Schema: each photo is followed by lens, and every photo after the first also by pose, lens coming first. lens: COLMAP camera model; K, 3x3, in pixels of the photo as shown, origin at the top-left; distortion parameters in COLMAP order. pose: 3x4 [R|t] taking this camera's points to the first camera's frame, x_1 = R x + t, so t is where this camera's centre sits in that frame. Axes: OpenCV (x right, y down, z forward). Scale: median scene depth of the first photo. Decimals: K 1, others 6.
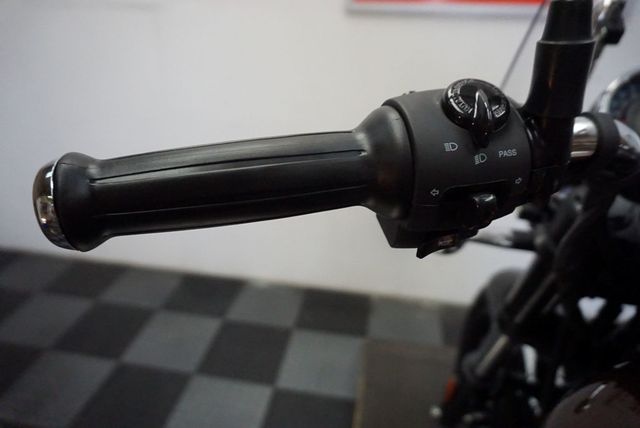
lens RADIAL K [[438.7, 0, 319.6], [0, 438.7, 217.8], [0, 0, 1]] dist [-0.012700, -0.000243]
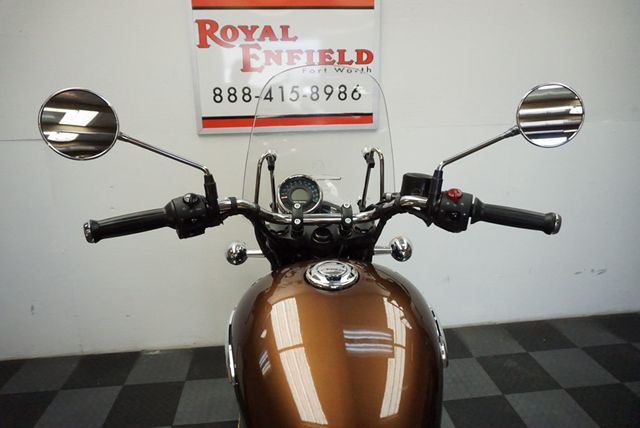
lens RADIAL K [[438.7, 0, 319.6], [0, 438.7, 217.8], [0, 0, 1]] dist [-0.012700, -0.000243]
pose [[0.961590, -0.108394, 0.252181, 0.398593], [0.154146, 0.973423, -0.169372, 0.722800], [-0.227120, 0.201739, 0.952742, -2.868525]]
